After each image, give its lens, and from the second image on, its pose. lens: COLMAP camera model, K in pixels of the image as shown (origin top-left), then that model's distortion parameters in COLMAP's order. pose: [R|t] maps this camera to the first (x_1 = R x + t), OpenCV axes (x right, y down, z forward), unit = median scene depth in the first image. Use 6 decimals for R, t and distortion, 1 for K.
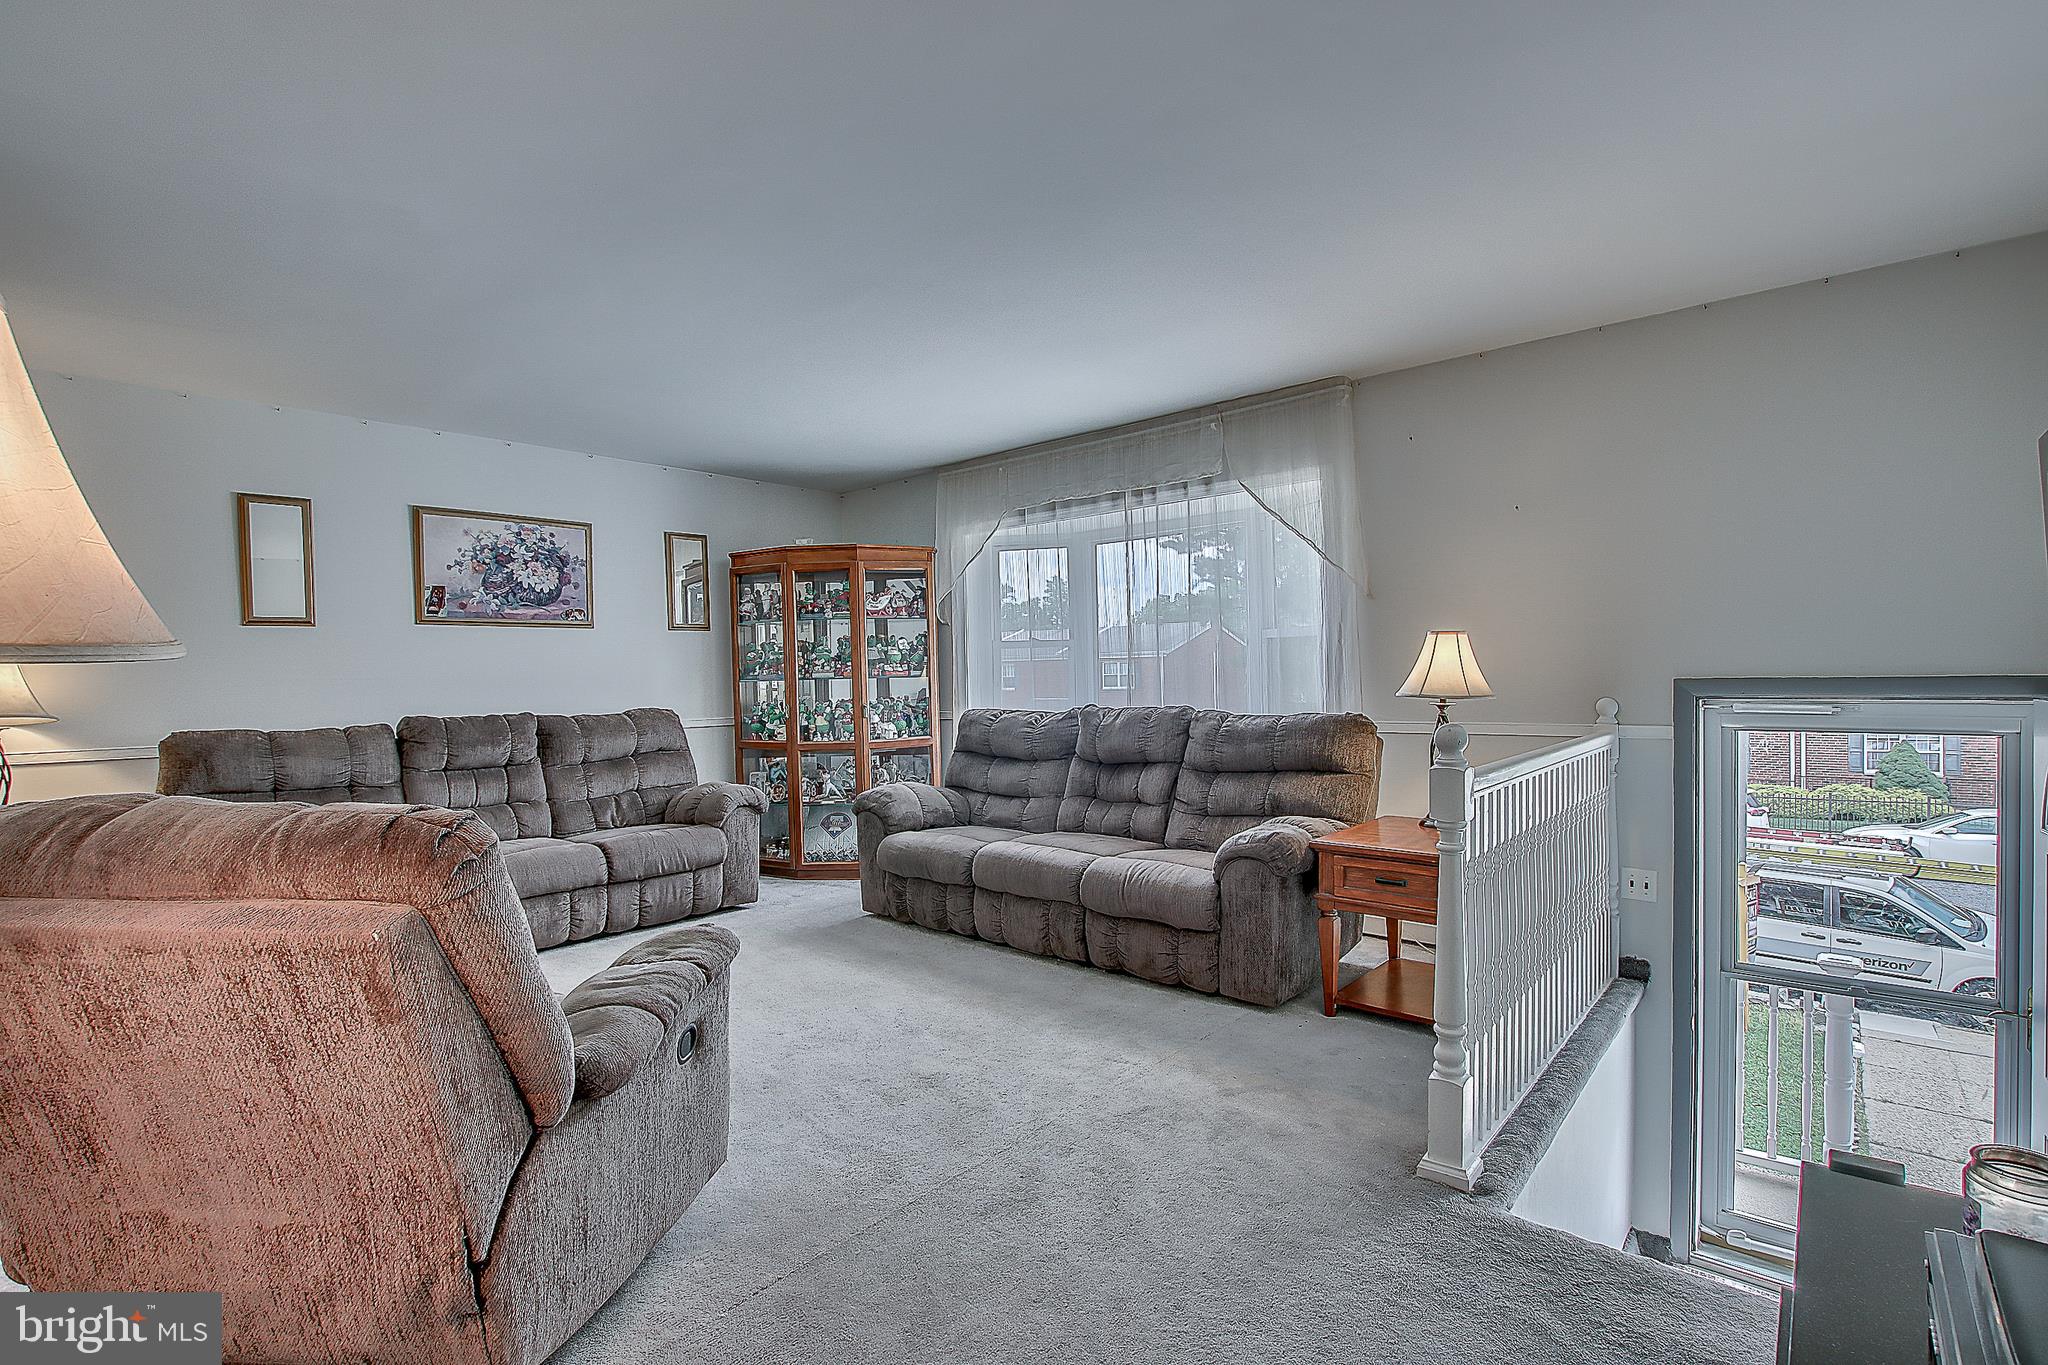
lens RADIAL K [[951.5, 0, 1011.1], [0, 951.5, 631.0], [0, 0, 1]] dist [-0.025710, 0.000779]
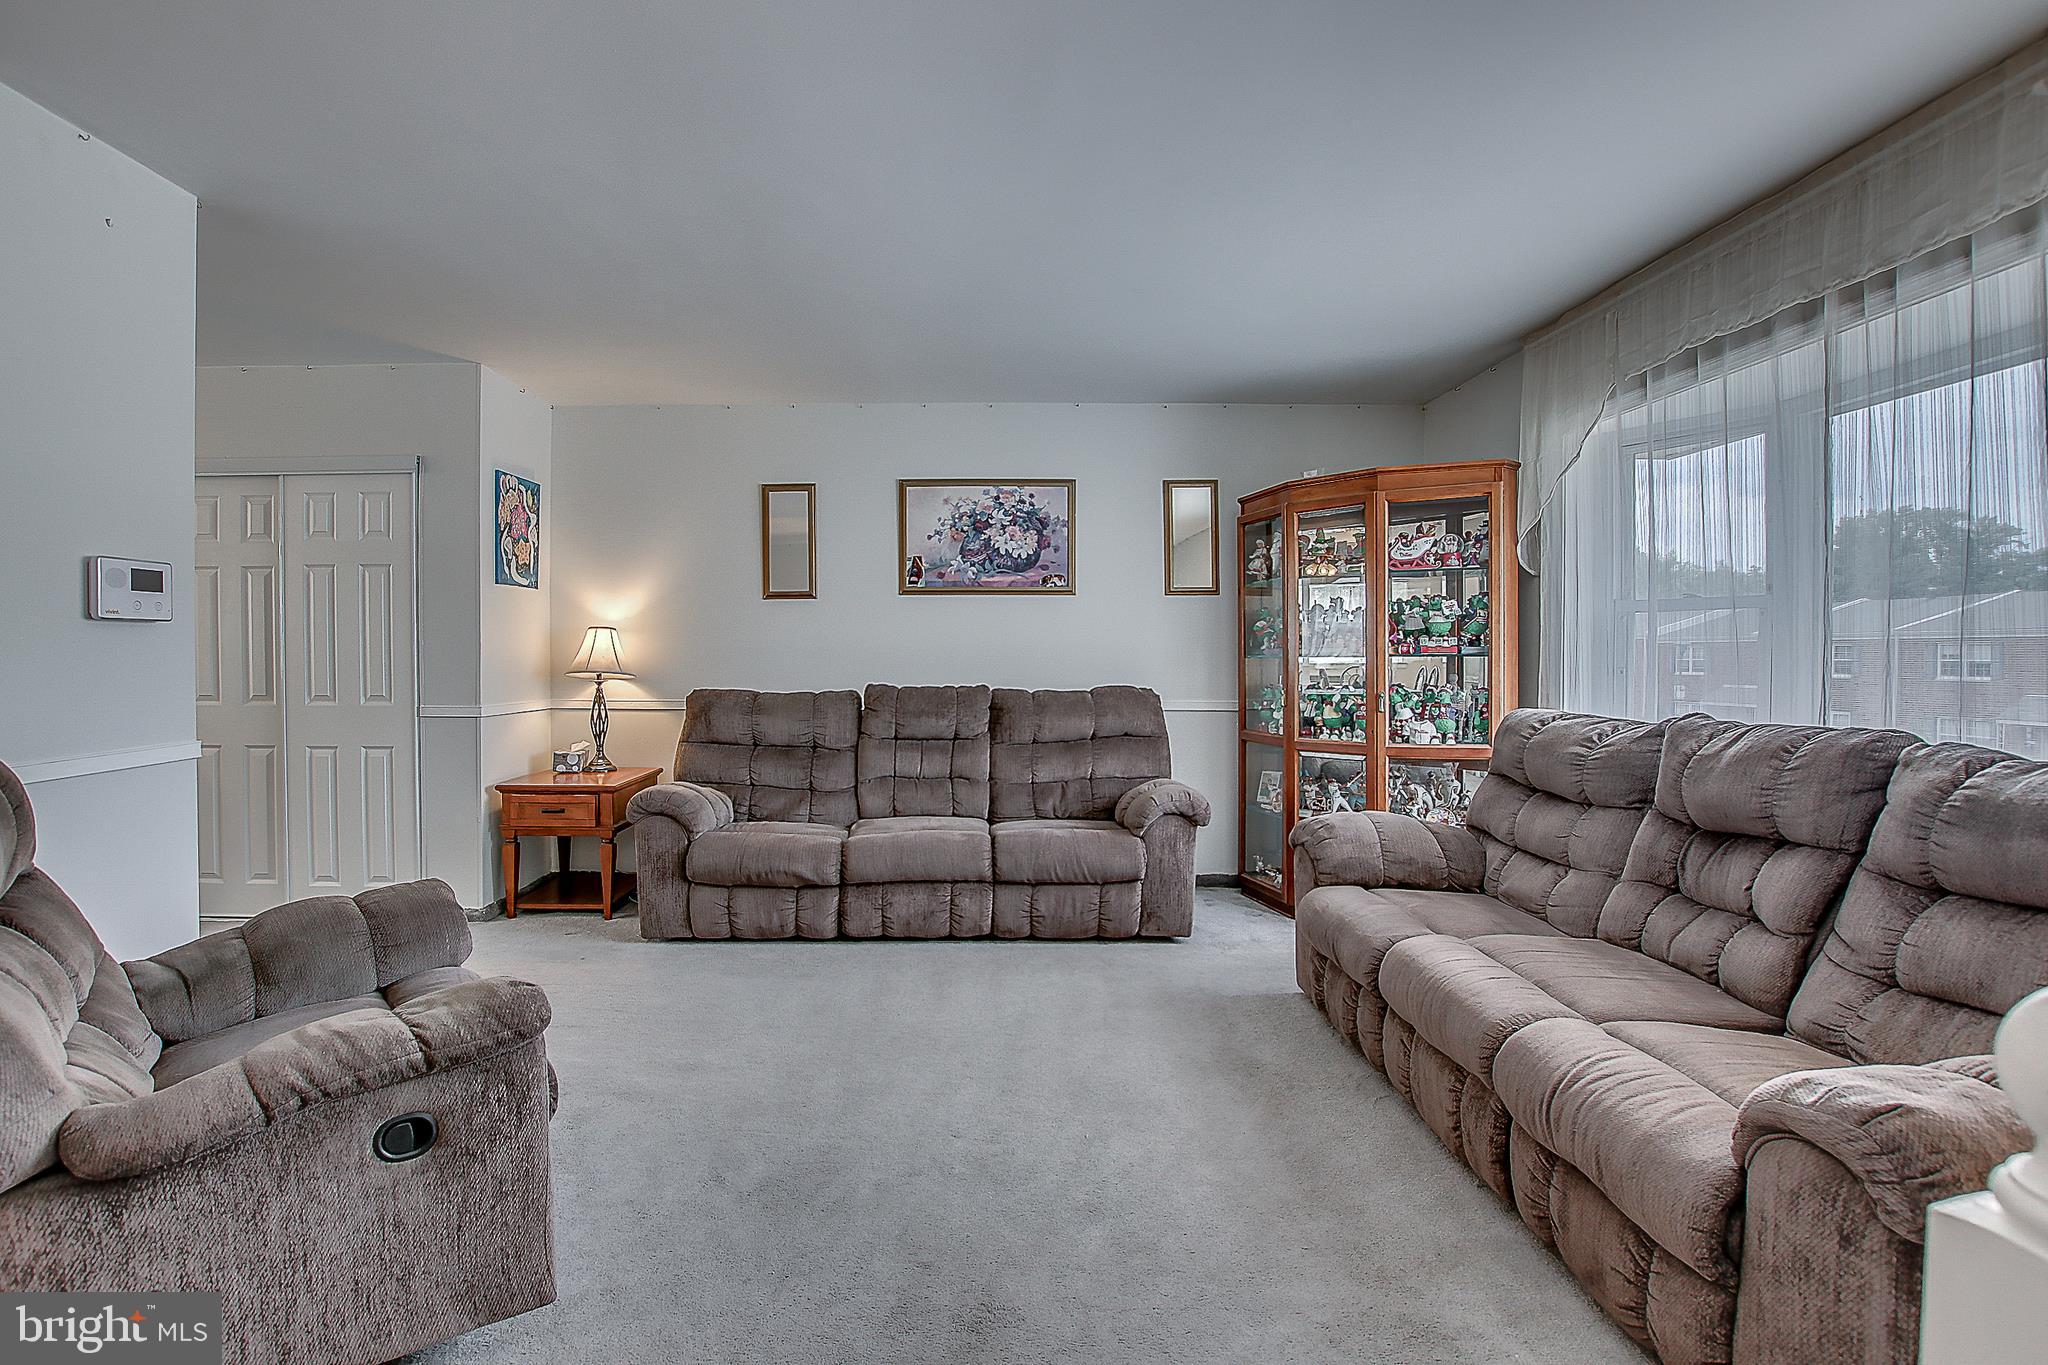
lens RADIAL K [[963.1, 0, 1034.2], [0, 963.1, 637.3], [0, 0, 1]] dist [-0.025652, 0.001744]
pose [[0.668692, 0.006053, -0.743515, 0.236969], [0.020351, 0.999443, 0.026439, 0.013680], [0.743261, -0.032811, 0.668197, 0.384307]]
